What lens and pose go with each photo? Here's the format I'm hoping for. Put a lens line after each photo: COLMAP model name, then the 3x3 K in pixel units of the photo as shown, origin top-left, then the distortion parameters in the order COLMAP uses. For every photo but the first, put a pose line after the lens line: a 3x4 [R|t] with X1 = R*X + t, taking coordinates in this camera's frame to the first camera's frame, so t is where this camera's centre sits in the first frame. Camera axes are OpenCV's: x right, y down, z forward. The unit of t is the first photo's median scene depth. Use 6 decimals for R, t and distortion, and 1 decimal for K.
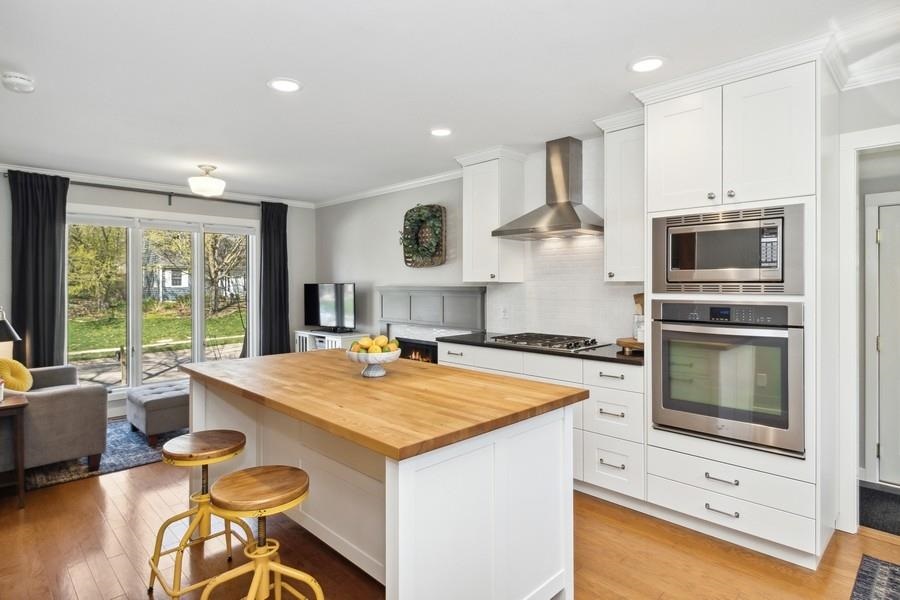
lens RADIAL K [[478.5, 0, 442.1], [0, 478.5, 283.8], [0, 0, 1]] dist [0.005023, -0.004867]
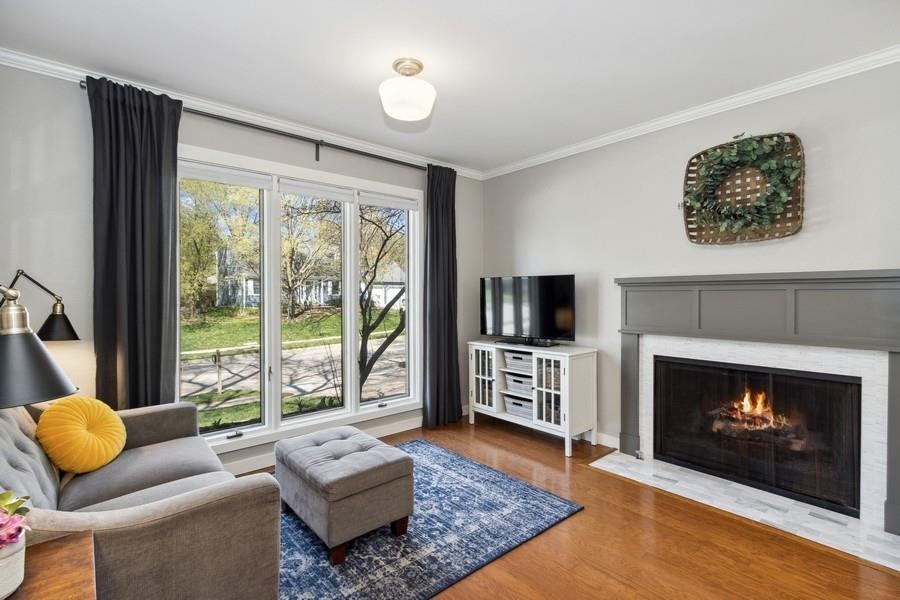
lens RADIAL K [[420.1, 0, 448.9], [0, 420.1, 295.7], [0, 0, 1]] dist [-0.003759, 0.002475]
pose [[0.997614, -0.000144, -0.069045, -0.376973], [0.000520, 0.999985, 0.005429, 0.030552], [0.069043, -0.005452, 0.997599, 0.456078]]
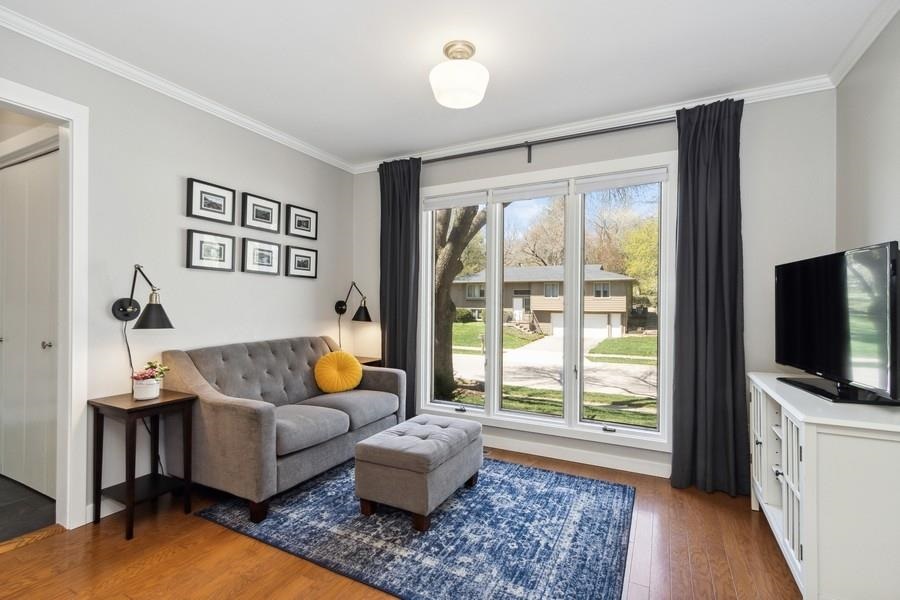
lens RADIAL K [[420.1, 0, 445.6], [0, 420.1, 299.2], [0, 0, 1]] dist [-0.003759, 0.002475]
pose [[0.299379, 0.001679, -0.954133, -0.024895], [-0.000405, 0.999999, 0.001632, 0.037429], [0.954134, -0.000102, 0.299379, 0.784224]]
